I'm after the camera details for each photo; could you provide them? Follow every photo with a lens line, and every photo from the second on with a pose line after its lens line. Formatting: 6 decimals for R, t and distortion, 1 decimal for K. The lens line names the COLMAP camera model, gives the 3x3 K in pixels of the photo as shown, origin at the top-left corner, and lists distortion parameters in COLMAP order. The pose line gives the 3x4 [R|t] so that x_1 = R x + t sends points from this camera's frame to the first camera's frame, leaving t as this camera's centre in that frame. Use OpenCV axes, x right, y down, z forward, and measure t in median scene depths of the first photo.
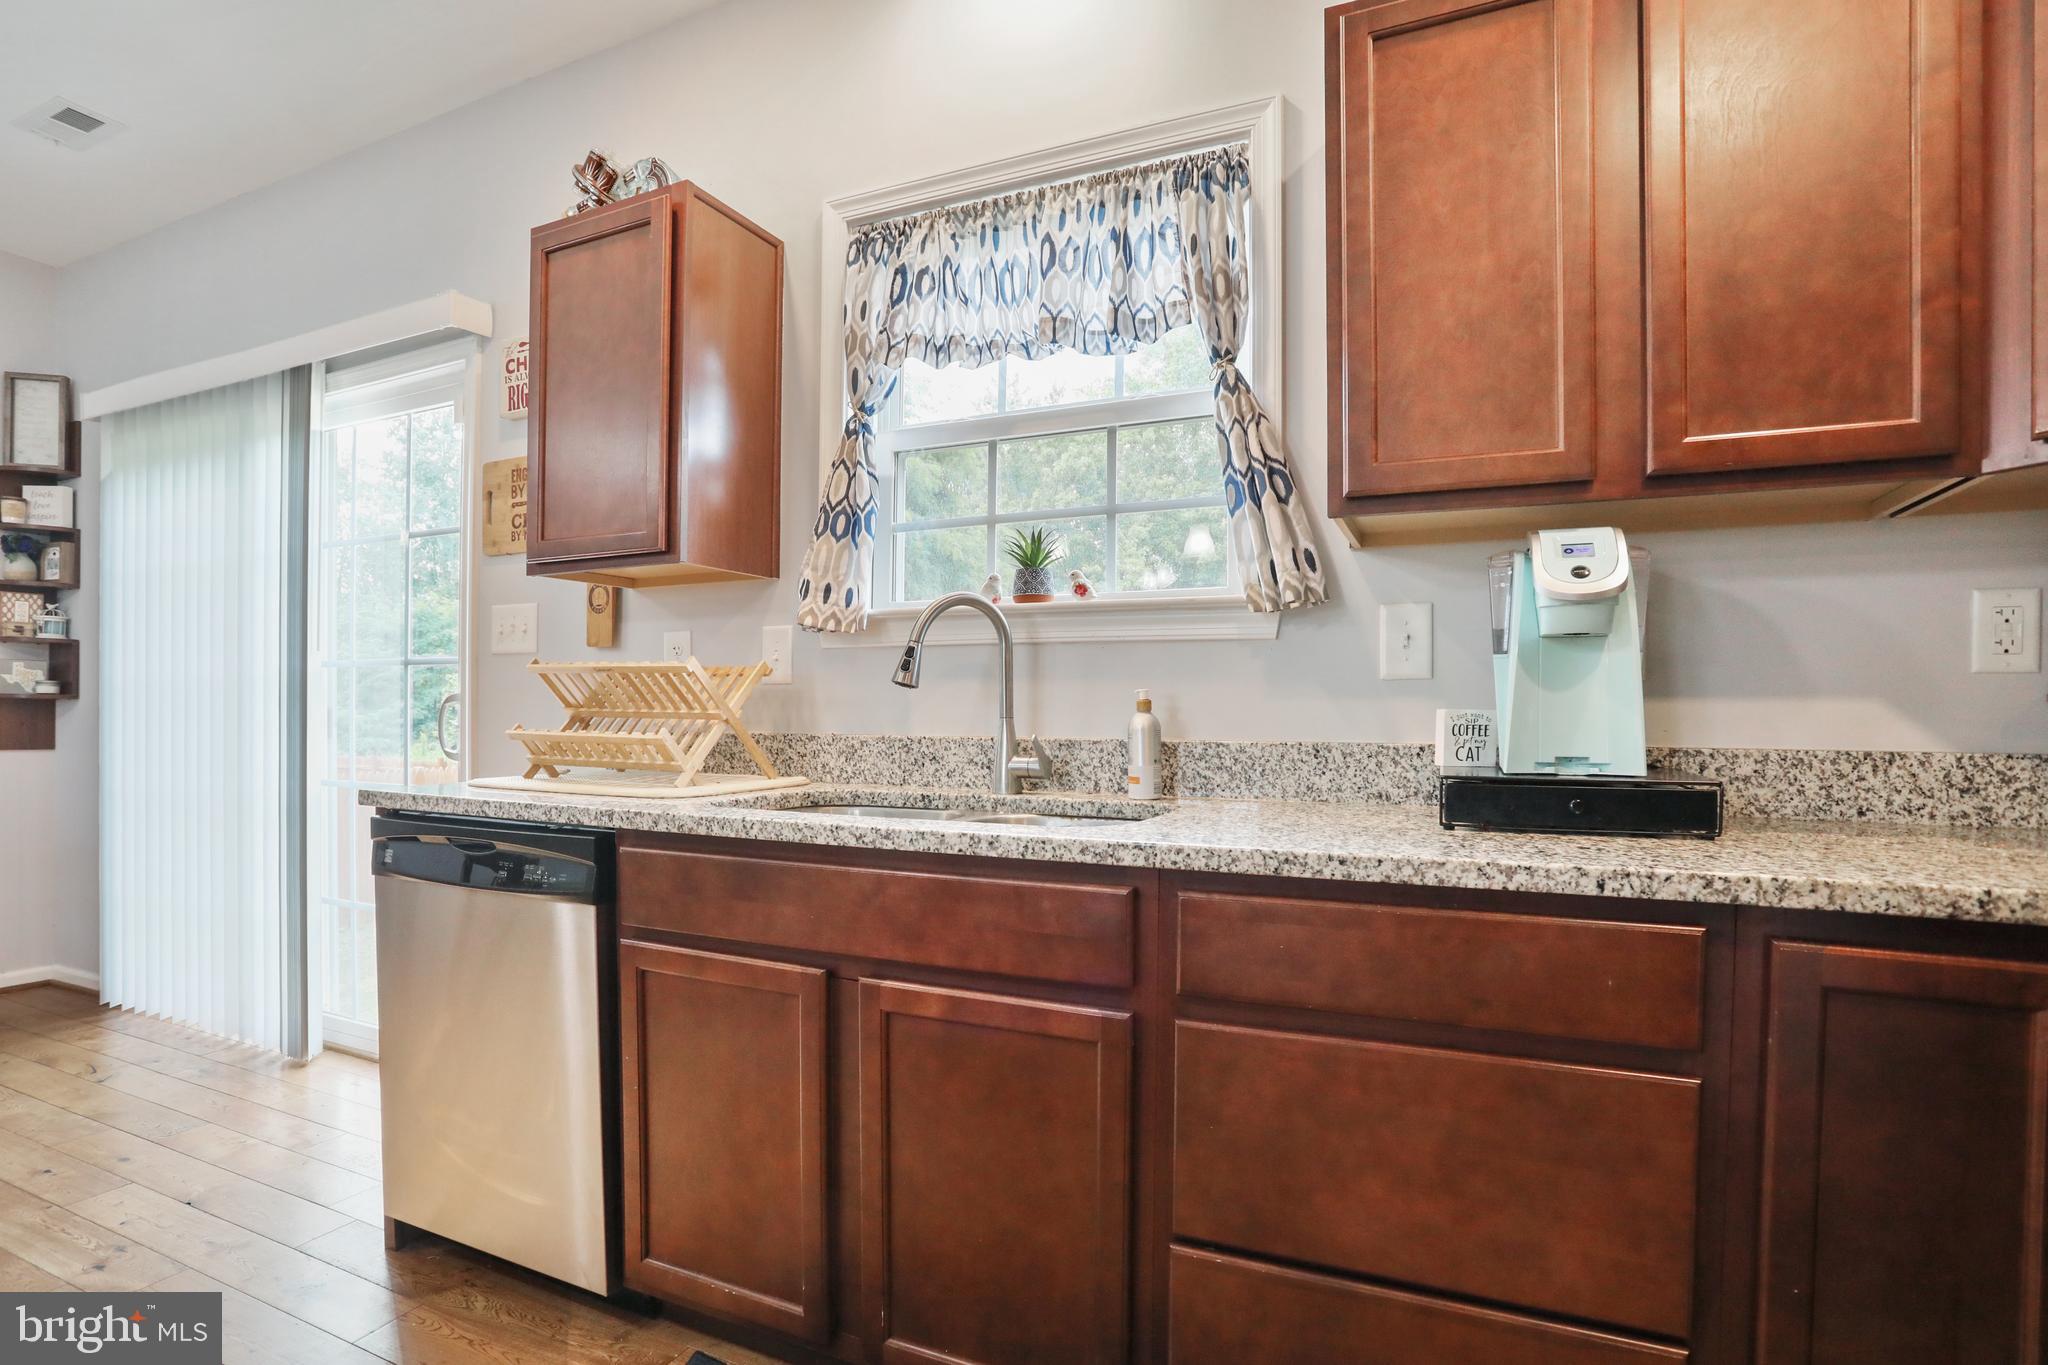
lens RADIAL K [[1024.7, 0, 1020.6], [0, 1024.7, 719.6], [0, 0, 1]] dist [-0.079213, 0.037887]
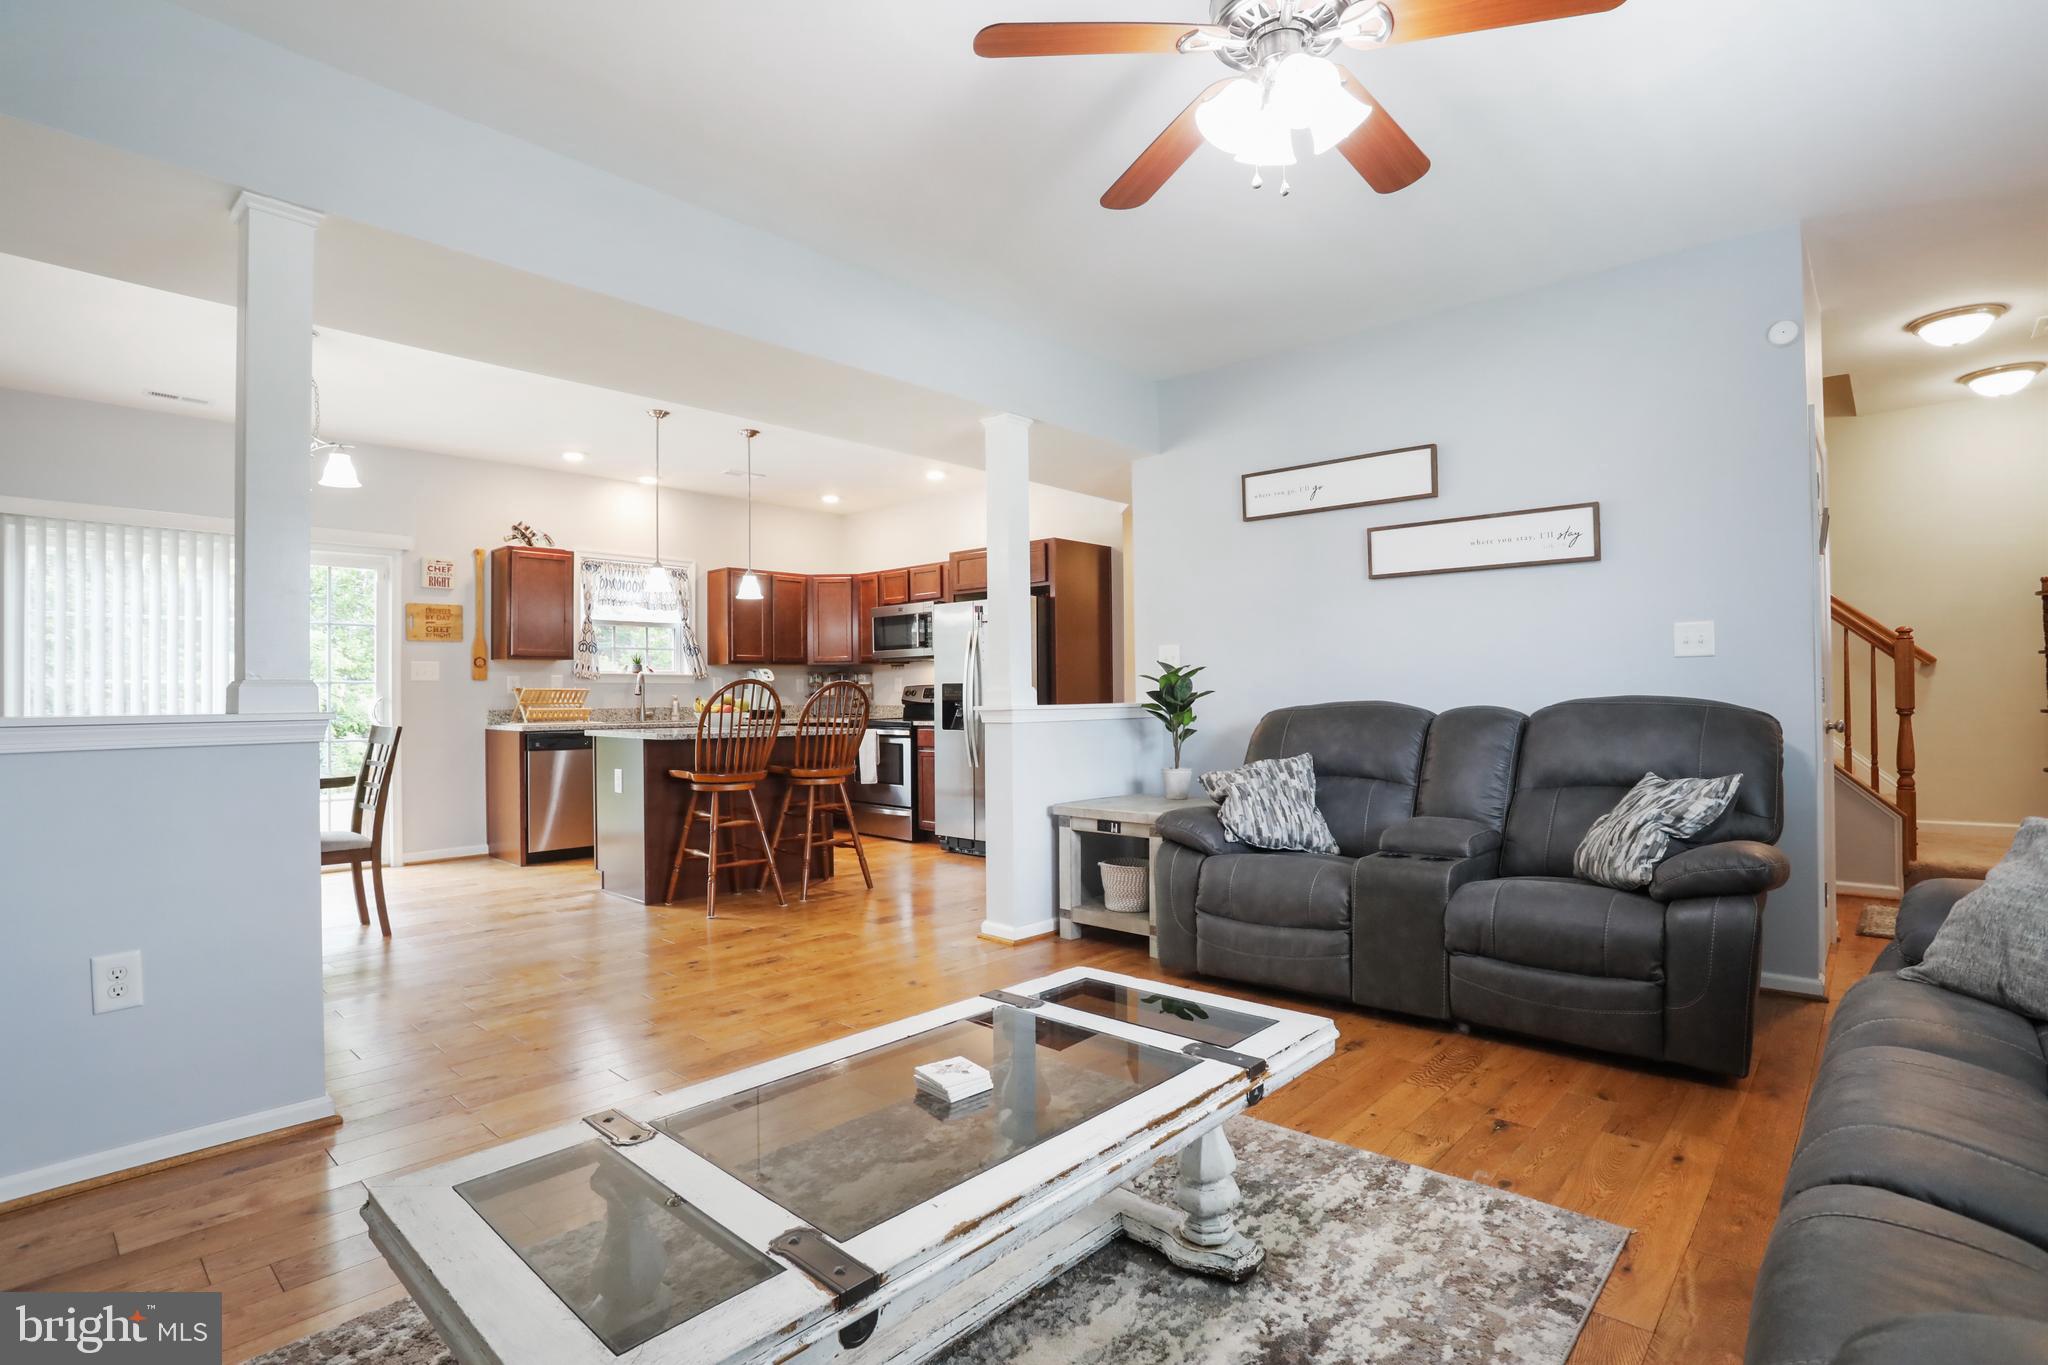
lens RADIAL K [[991.8, 0, 1021.6], [0, 991.8, 692.1], [0, 0, 1]] dist [-0.071741, 0.026525]
pose [[0.305826, -0.006029, 0.952068, -3.413430], [0.013900, 0.999902, 0.001866, -0.030654], [-0.951986, 0.012663, 0.305879, -1.691716]]
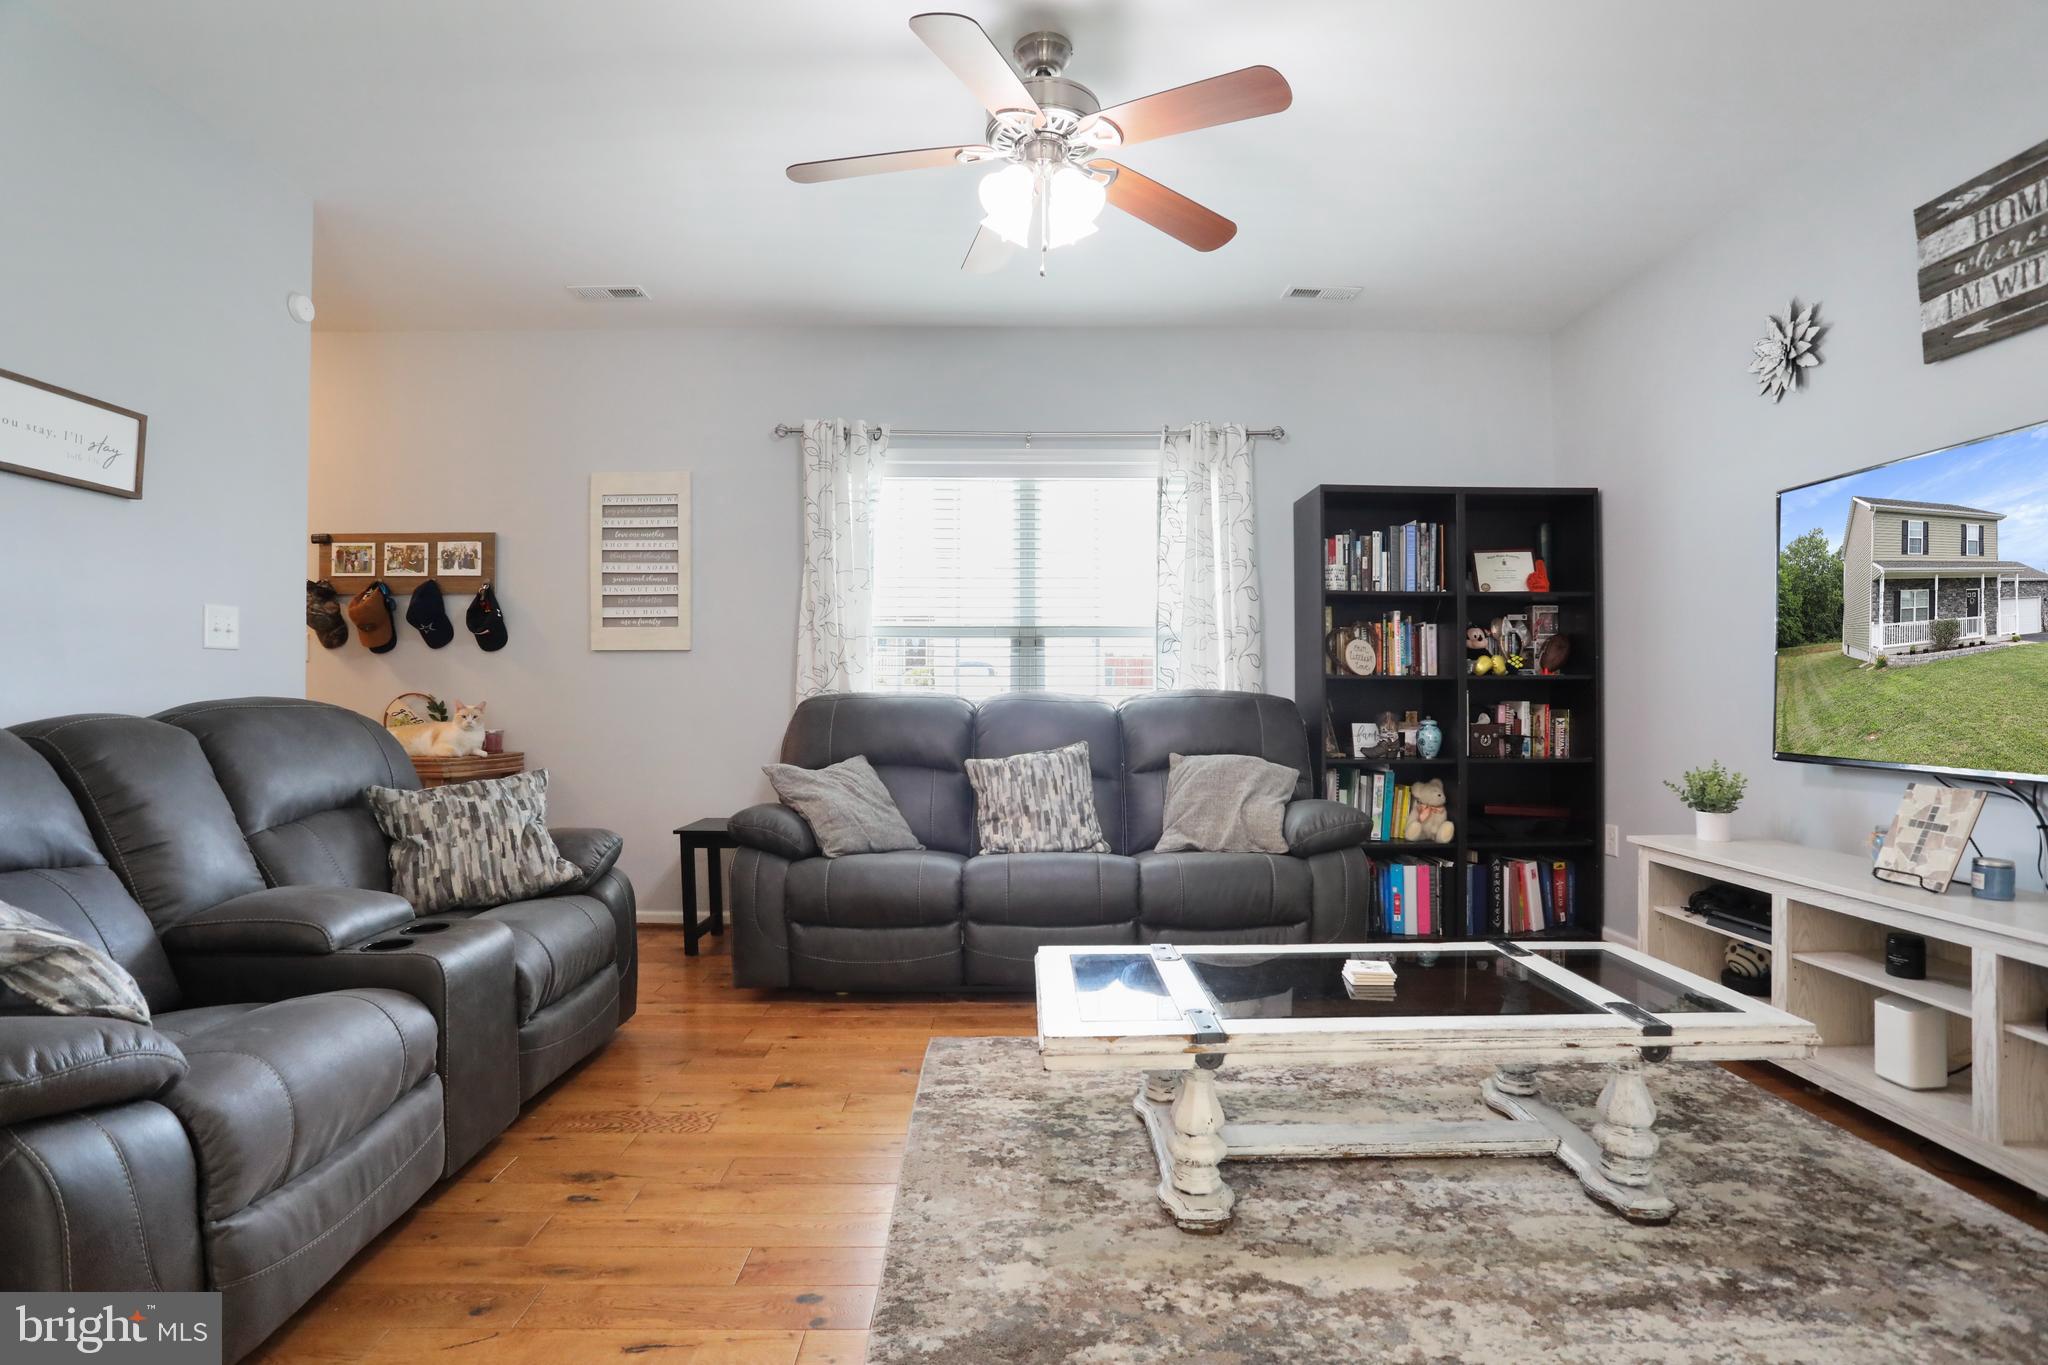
lens RADIAL K [[991.8, 0, 1021.6], [0, 991.8, 692.1], [0, 0, 1]] dist [-0.071741, 0.026525]
pose [[-0.904568, -0.009691, -0.426218, -1.659763], [-0.009201, 0.999953, -0.003208, -0.015198], [0.426229, 0.001020, -0.904615, -0.433970]]
